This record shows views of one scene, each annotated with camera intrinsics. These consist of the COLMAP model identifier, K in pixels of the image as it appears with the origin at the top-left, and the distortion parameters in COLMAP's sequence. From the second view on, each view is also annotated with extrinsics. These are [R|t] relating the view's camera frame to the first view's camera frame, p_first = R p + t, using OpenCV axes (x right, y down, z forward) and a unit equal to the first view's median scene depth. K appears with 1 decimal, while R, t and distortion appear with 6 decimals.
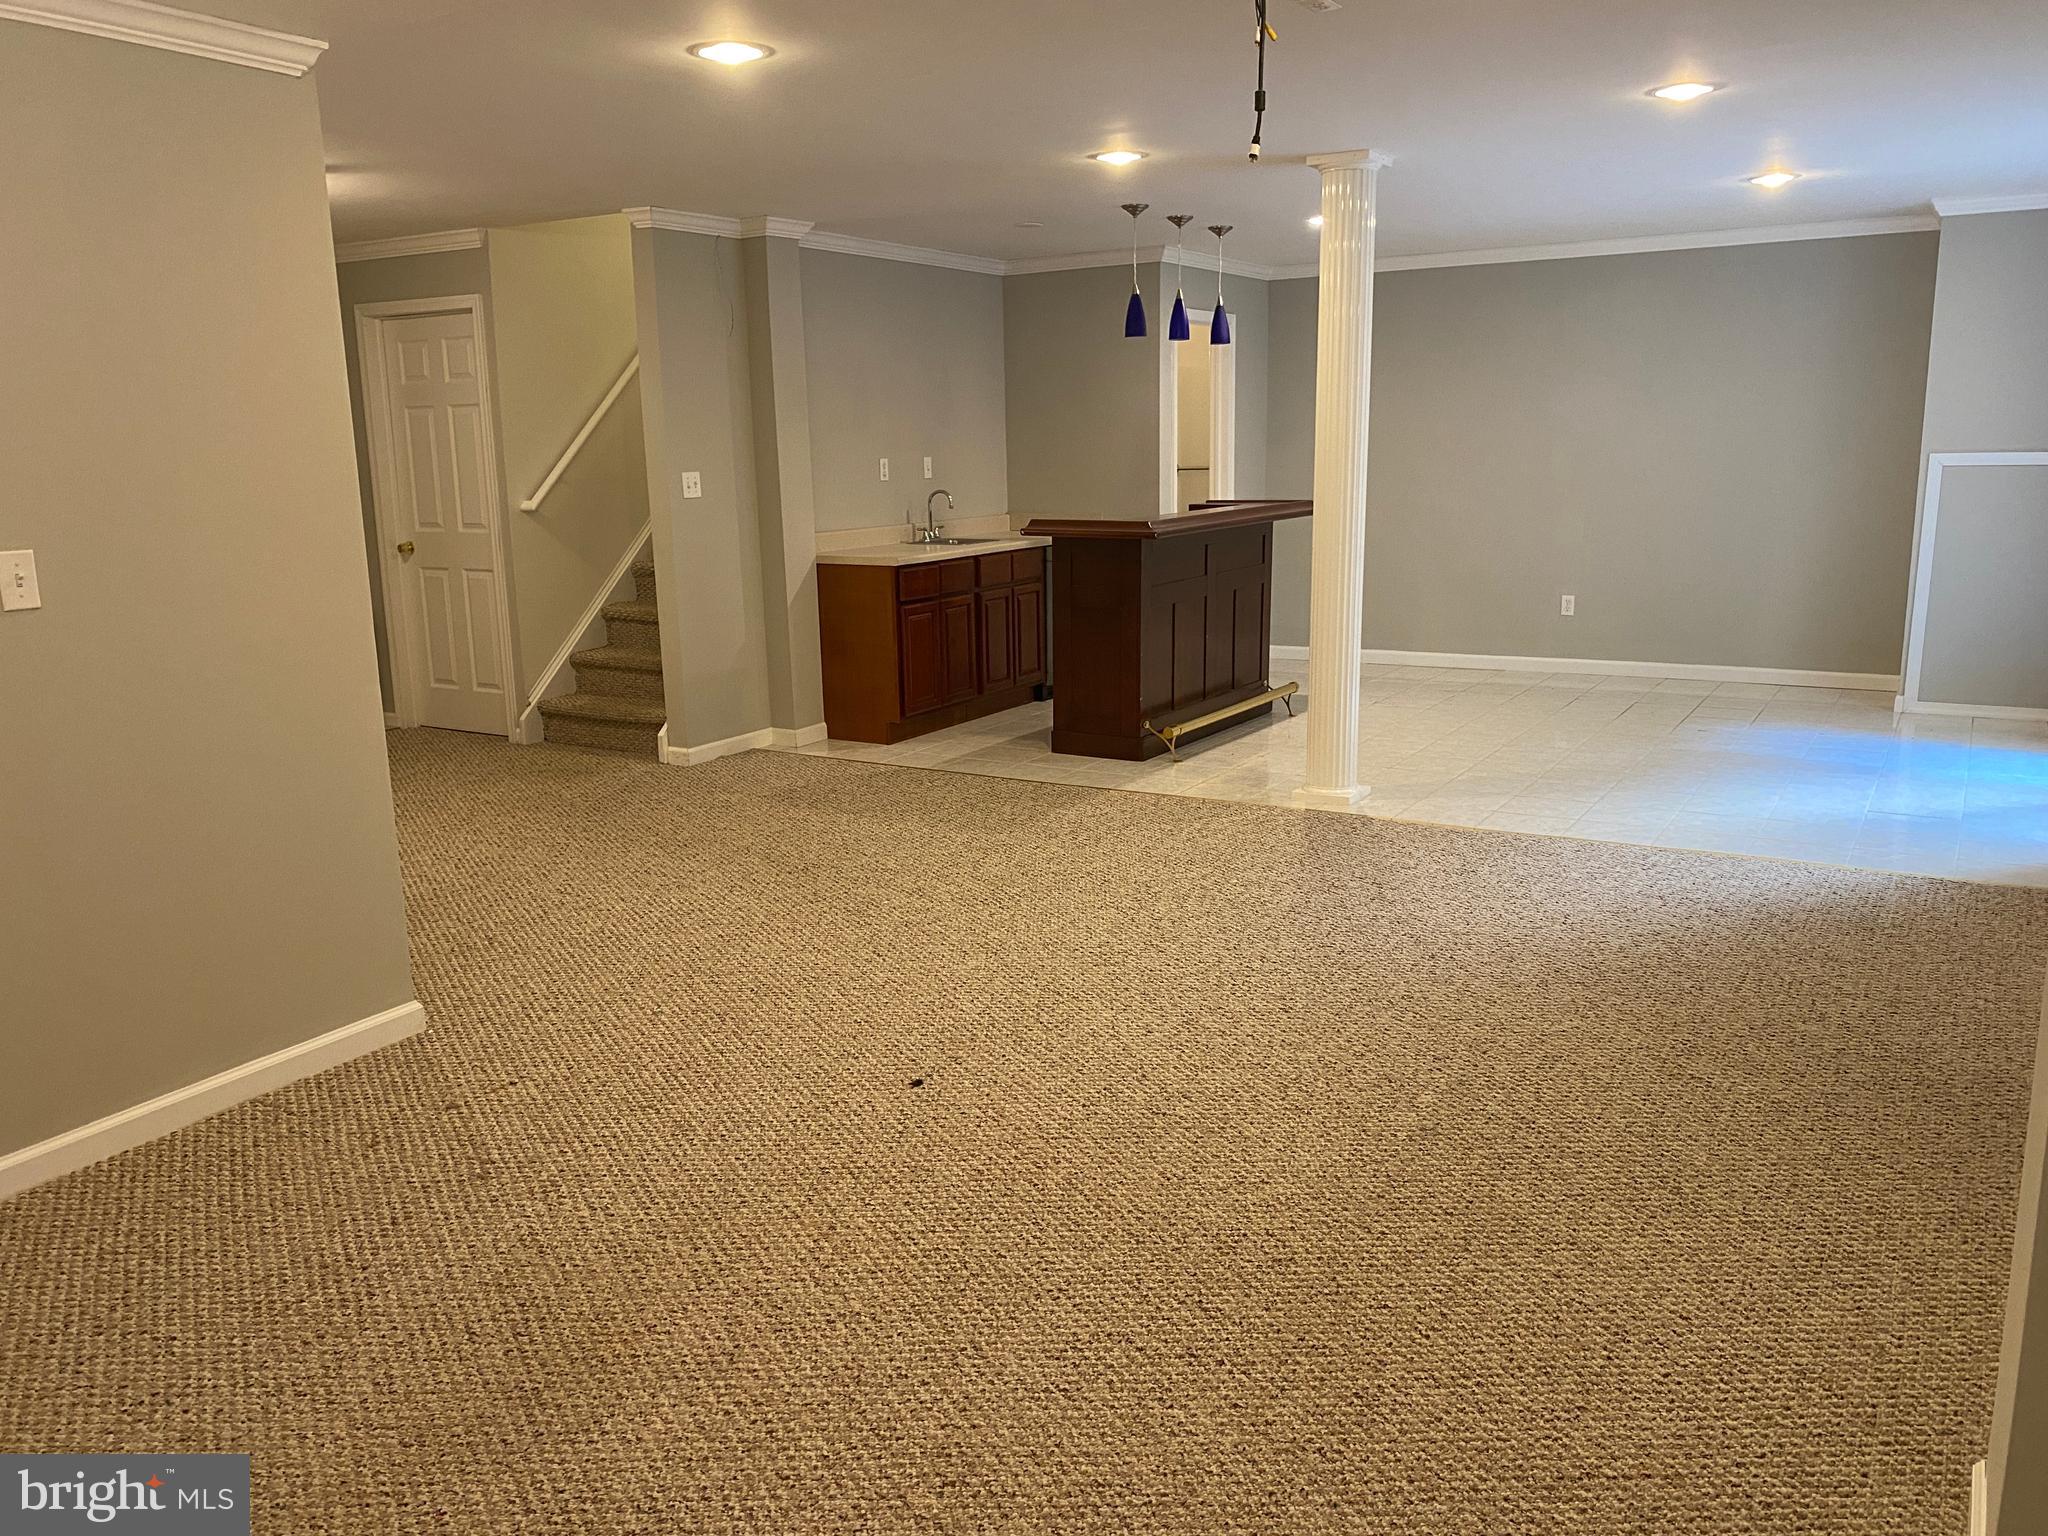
lens RADIAL K [[1574.3, 0, 1024.0], [0, 1574.3, 768.0], [0, 0, 1]] dist [-0.002735, -0.000832]
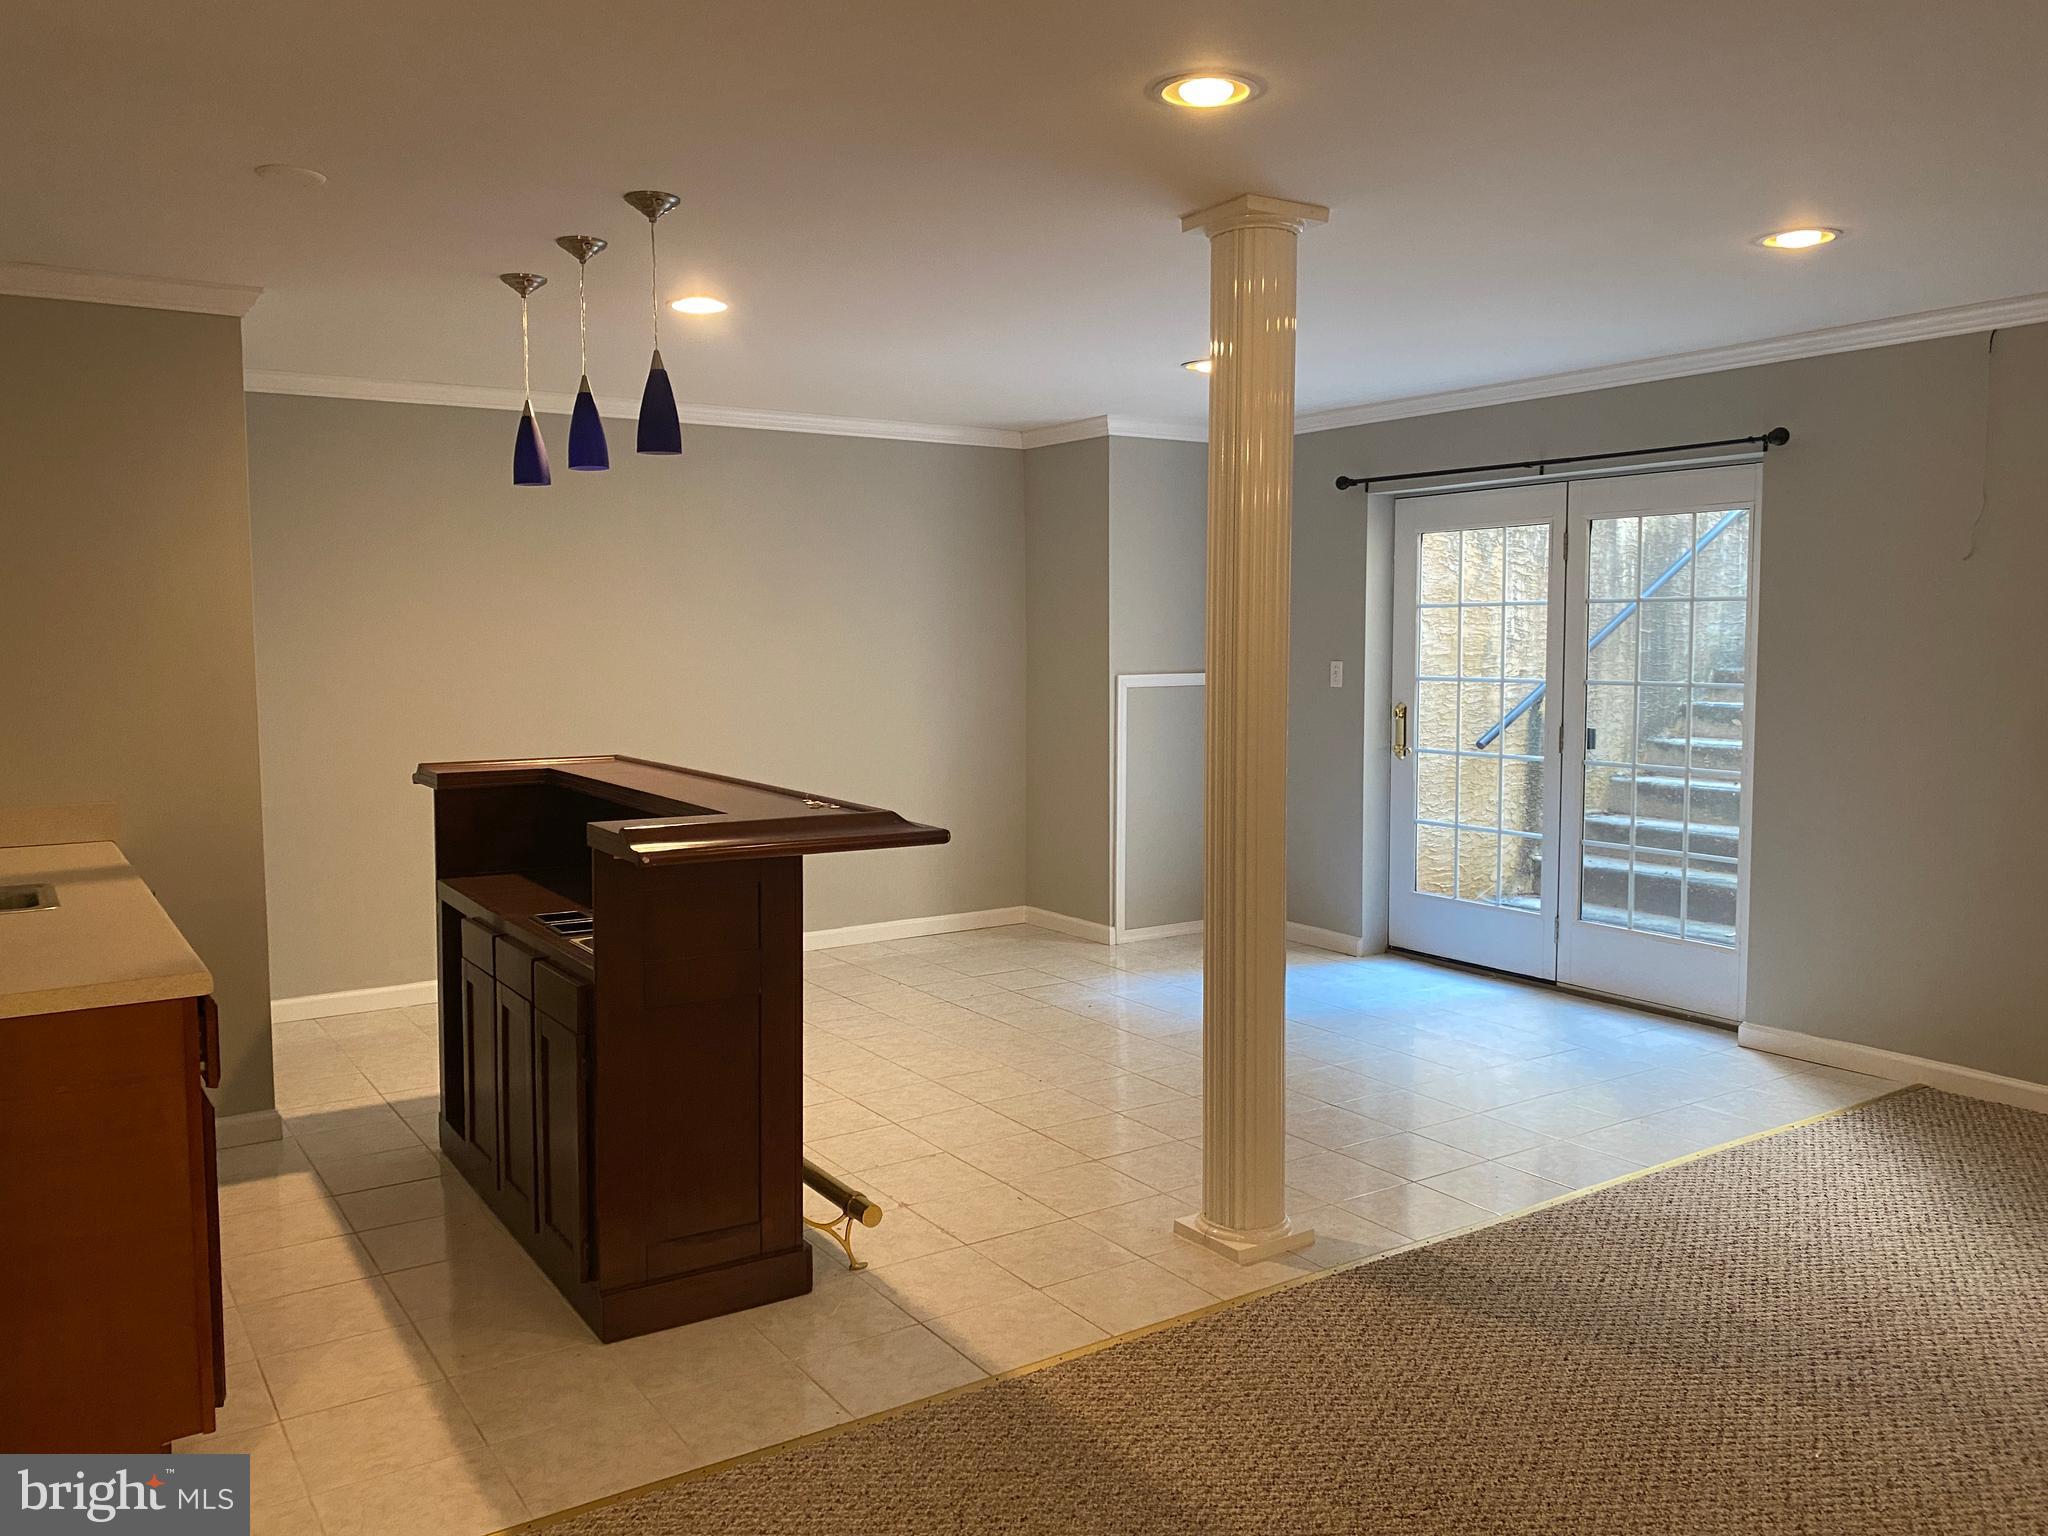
lens RADIAL K [[1574.3, 0, 1024.0], [0, 1574.3, 768.0], [0, 0, 1]] dist [-0.002735, -0.000832]
pose [[0.437316, -0.055771, 0.897577, -0.310604], [0.179428, 0.983419, -0.026315, -0.130749], [-0.881227, 0.172559, 0.440072, 0.642619]]
